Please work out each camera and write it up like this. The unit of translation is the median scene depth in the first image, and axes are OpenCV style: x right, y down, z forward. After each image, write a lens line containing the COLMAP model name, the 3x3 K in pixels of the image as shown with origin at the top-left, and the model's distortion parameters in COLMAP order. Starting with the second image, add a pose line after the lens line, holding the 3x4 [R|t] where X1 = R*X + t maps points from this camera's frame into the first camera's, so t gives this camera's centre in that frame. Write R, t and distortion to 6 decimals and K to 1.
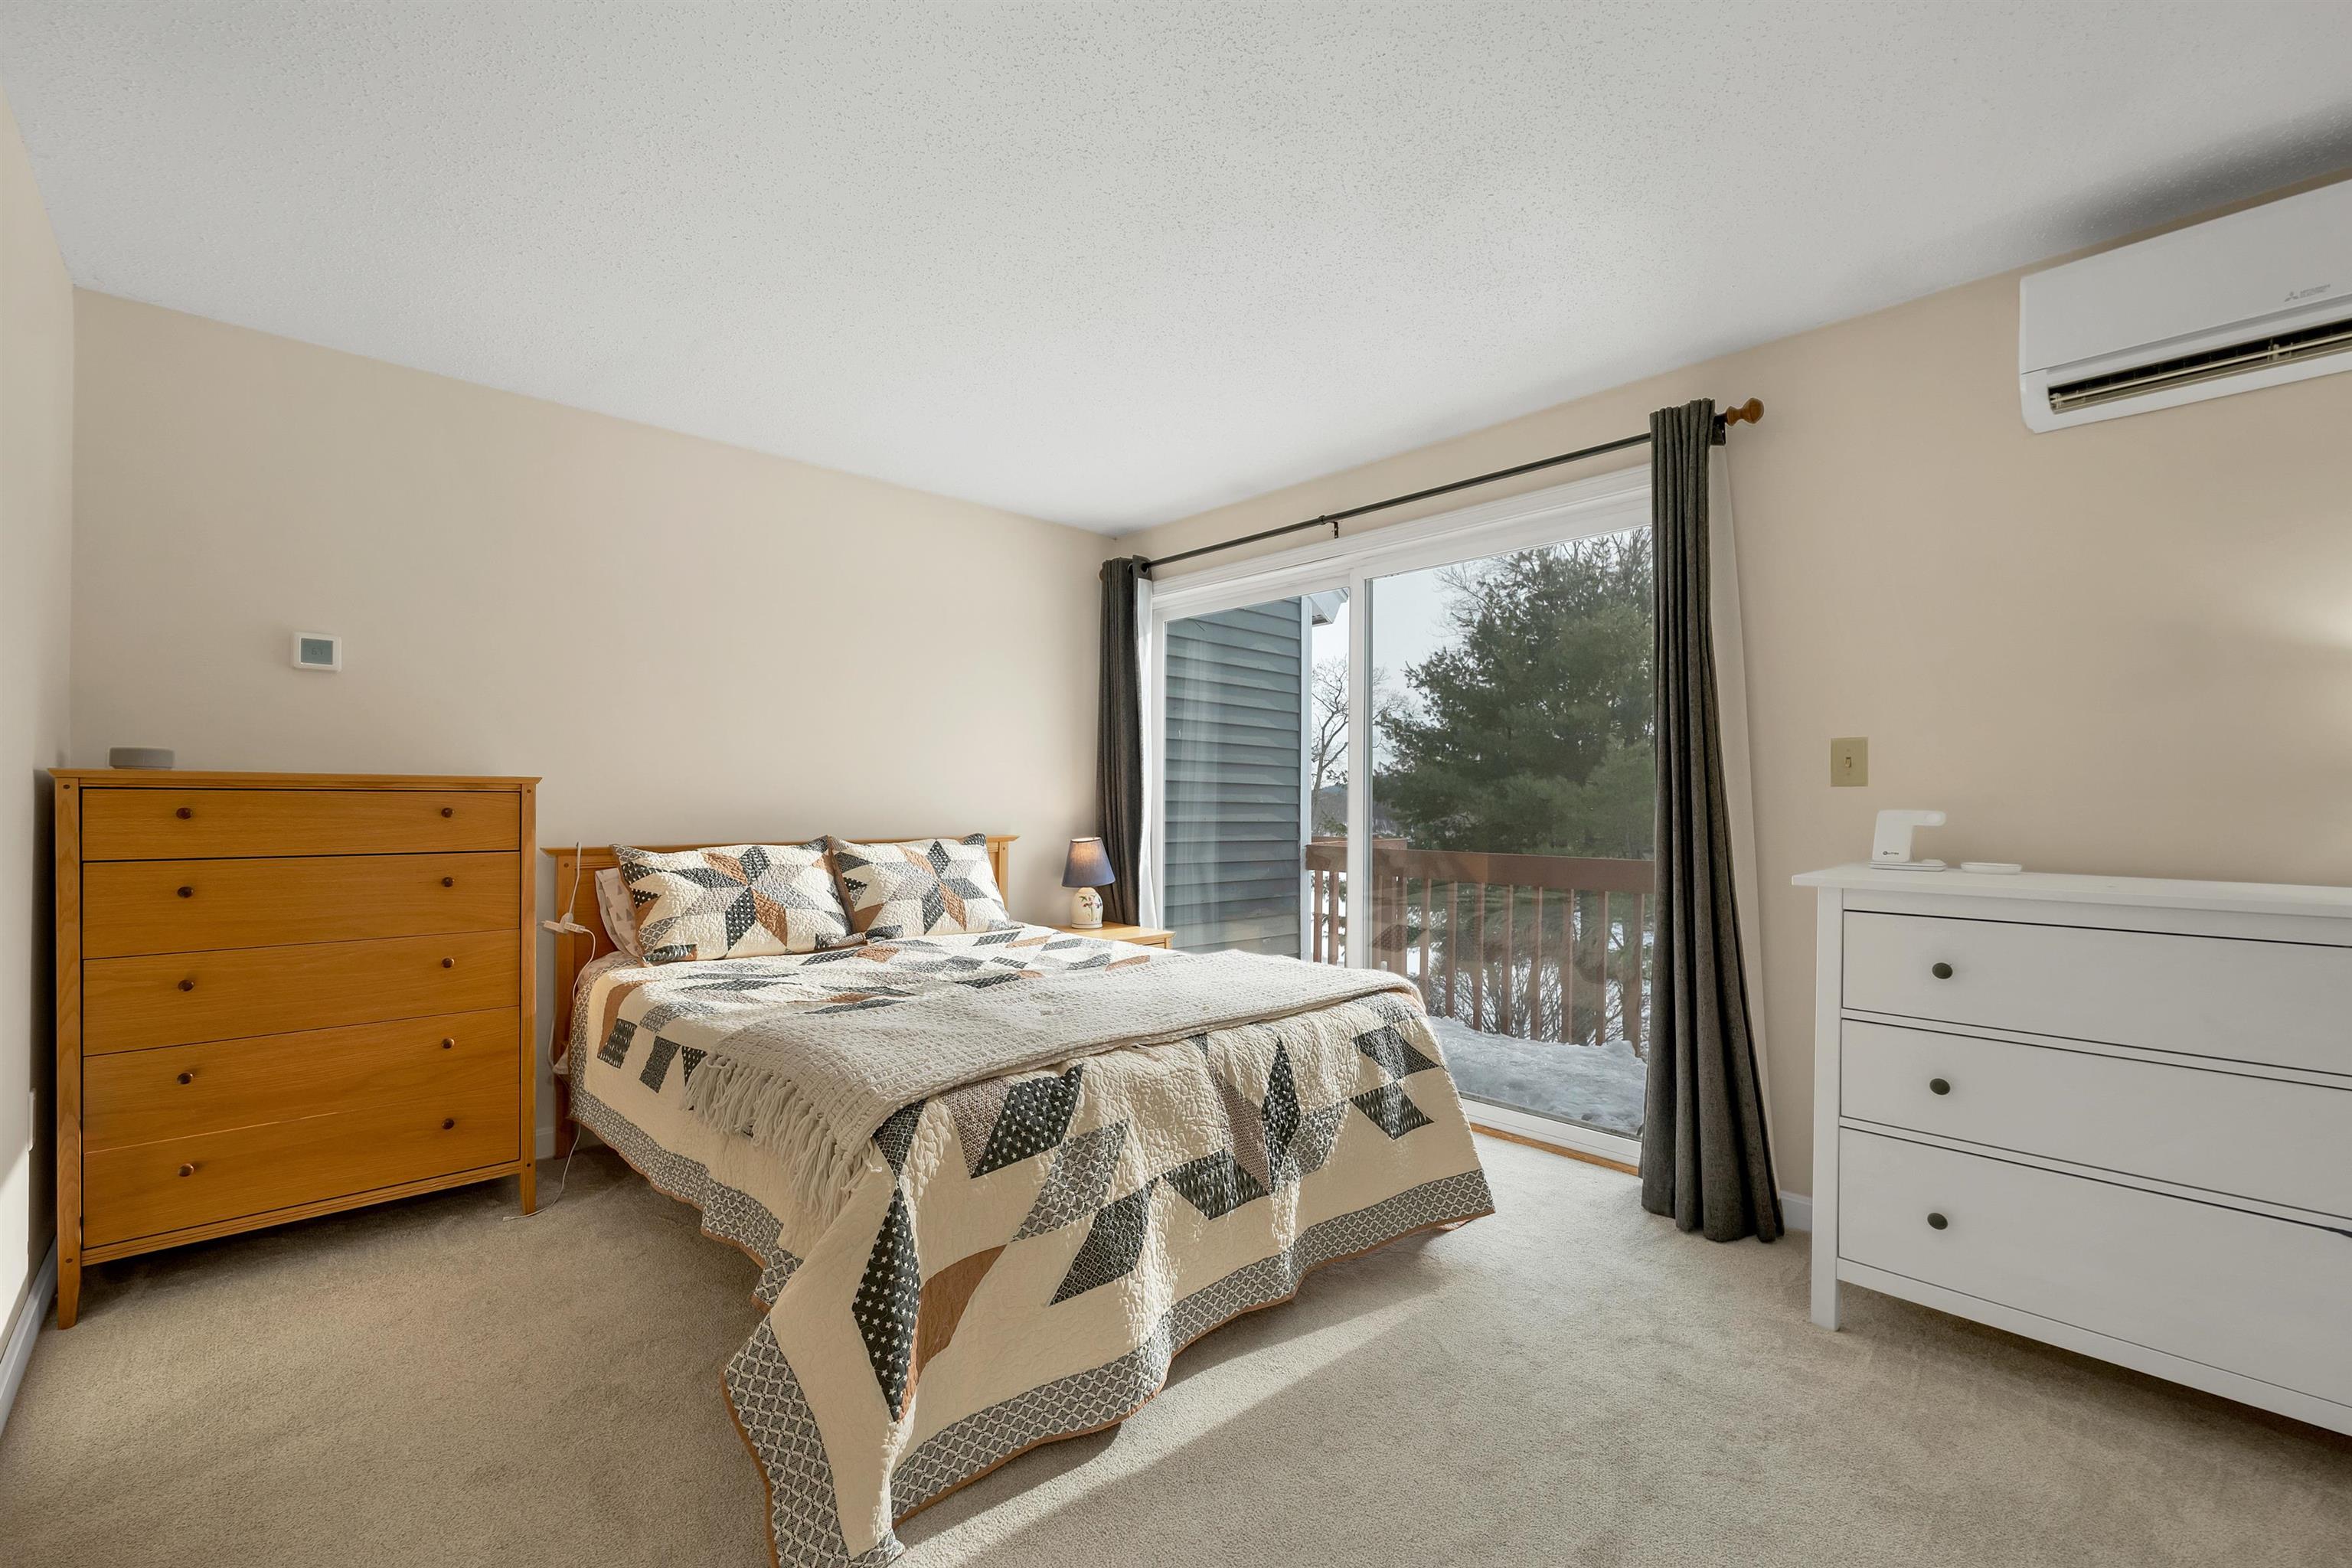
lens RADIAL K [[1006.3, 0, 1172.2], [0, 1006.3, 791.6], [0, 0, 1]] dist [0.001116, 0.000283]
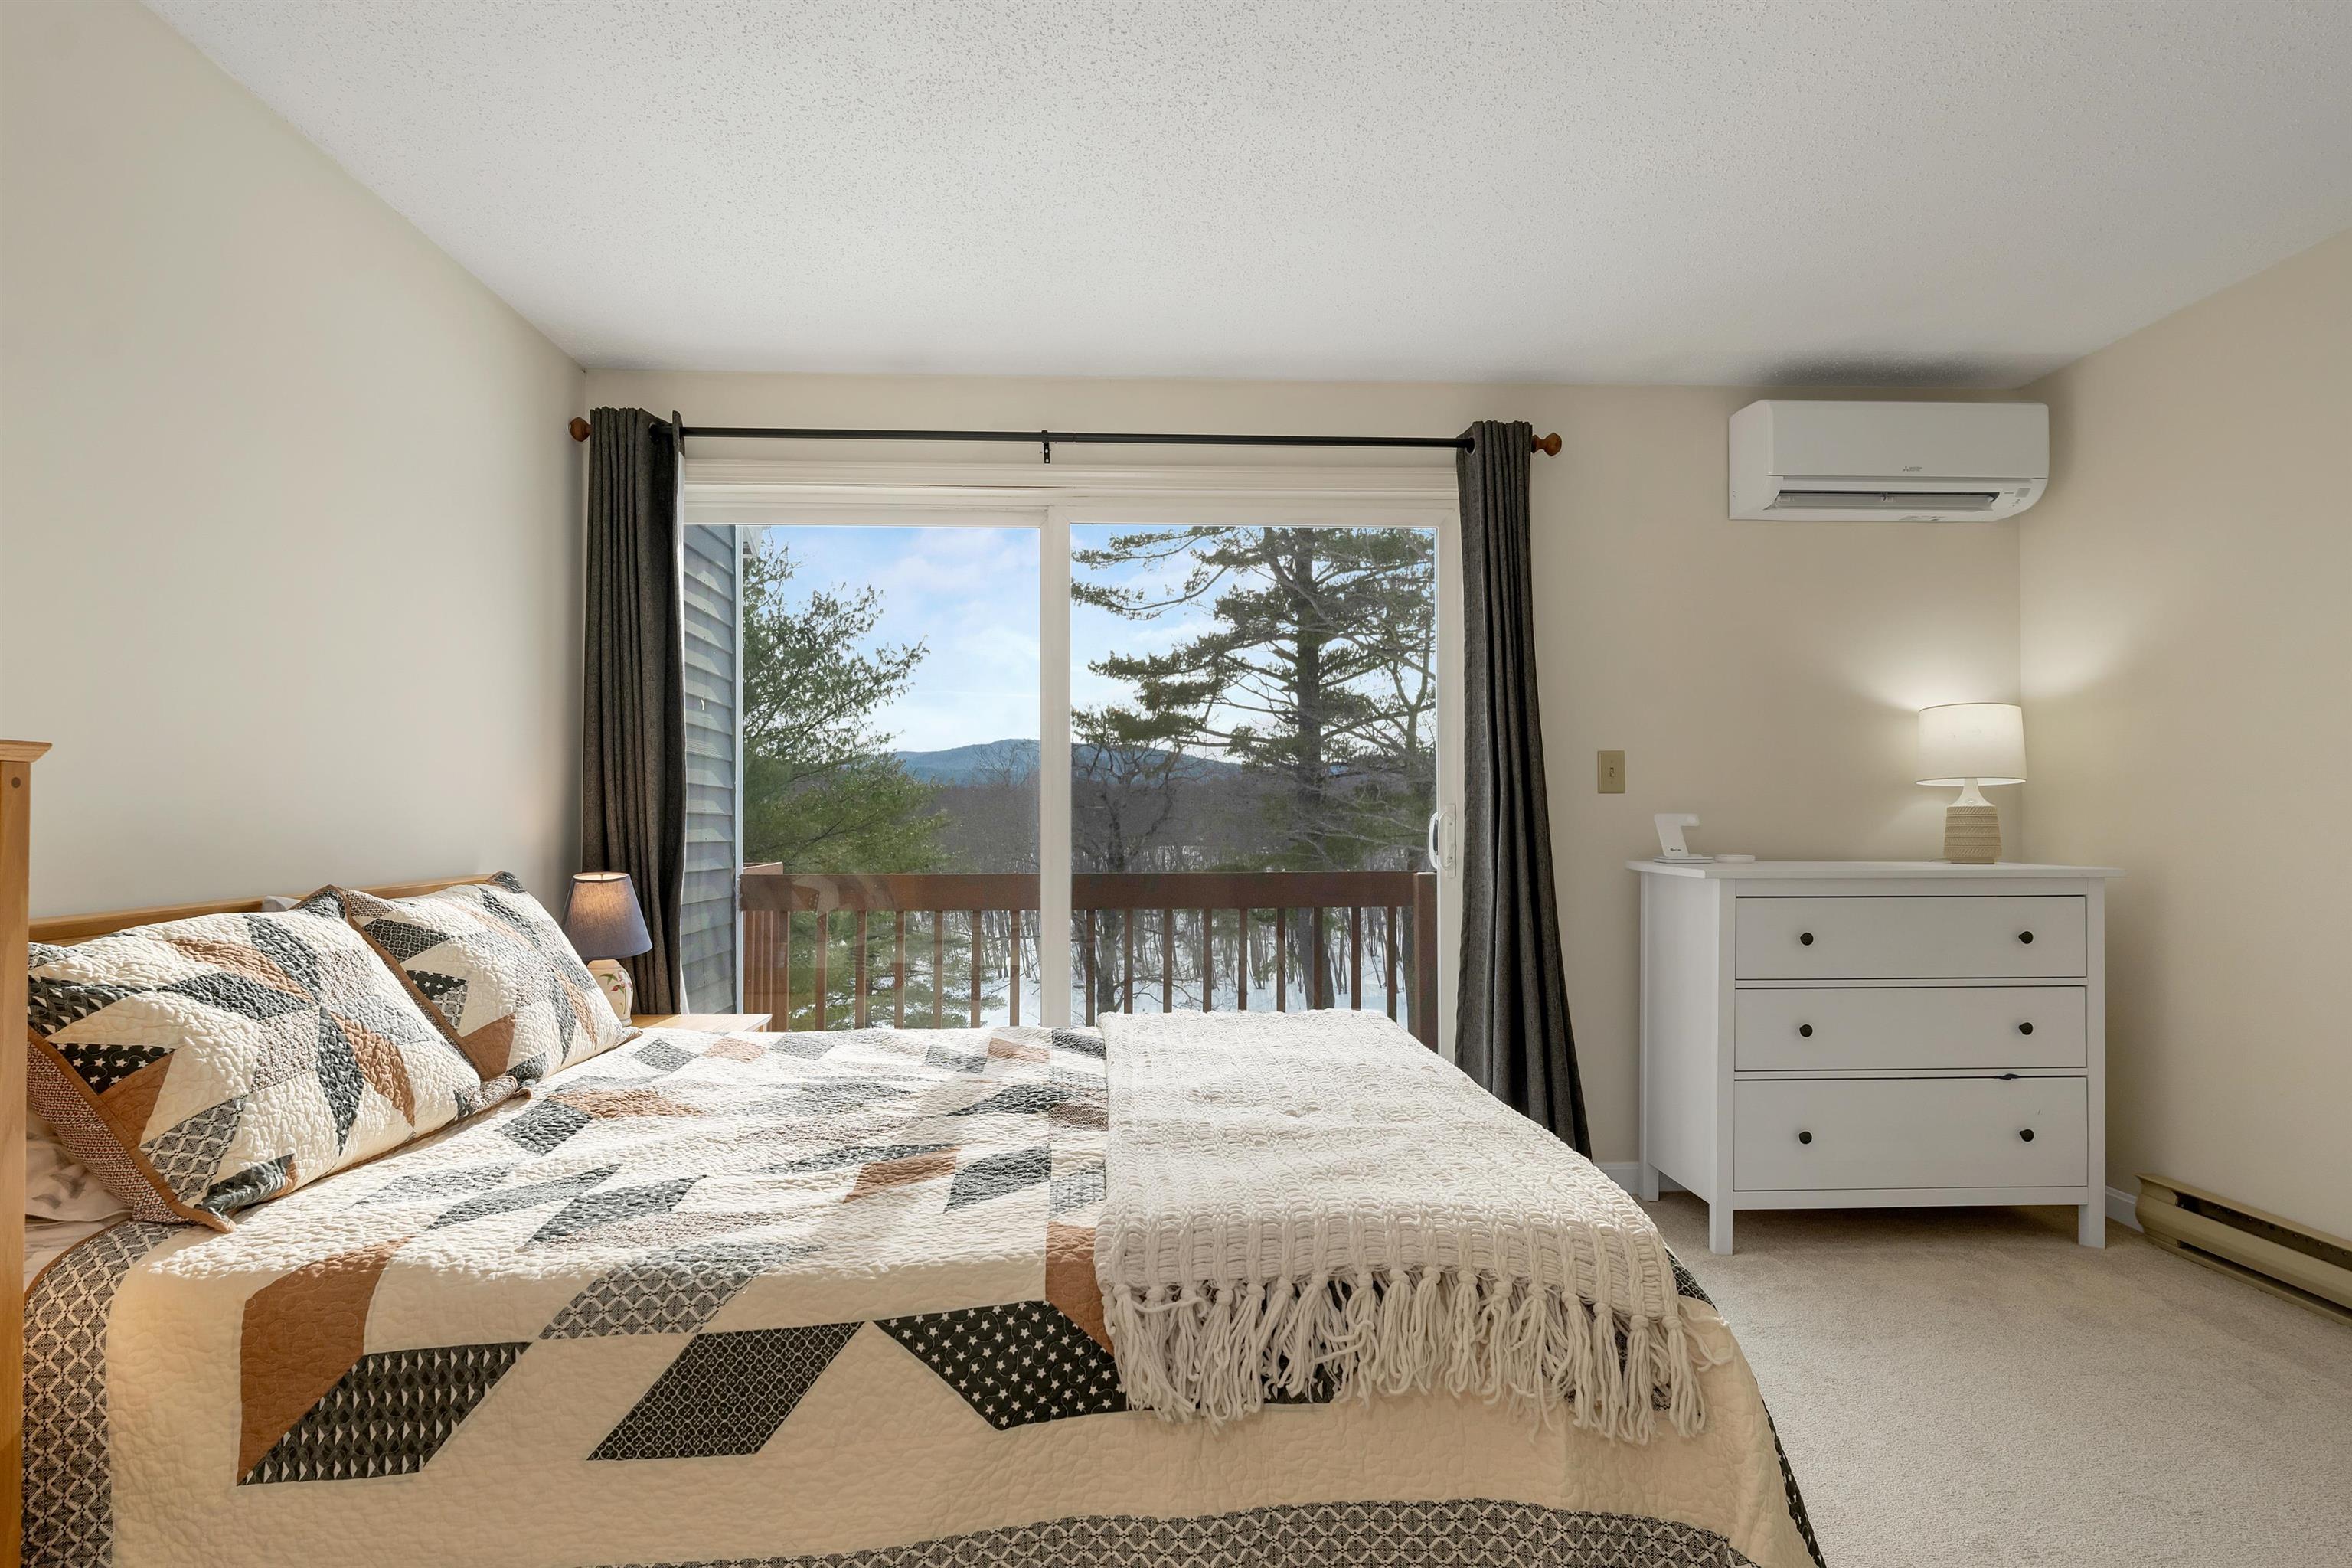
lens RADIAL K [[1274.7, 0, 1176.4], [0, 1274.7, 800.3], [0, 0, 1]] dist [-0.019885, 0.000763]
pose [[0.644415, 0.003530, 0.764668, -0.633312], [0.000147, 0.999989, -0.004740, 0.007987], [-0.764676, 0.003167, 0.644407, 0.381463]]
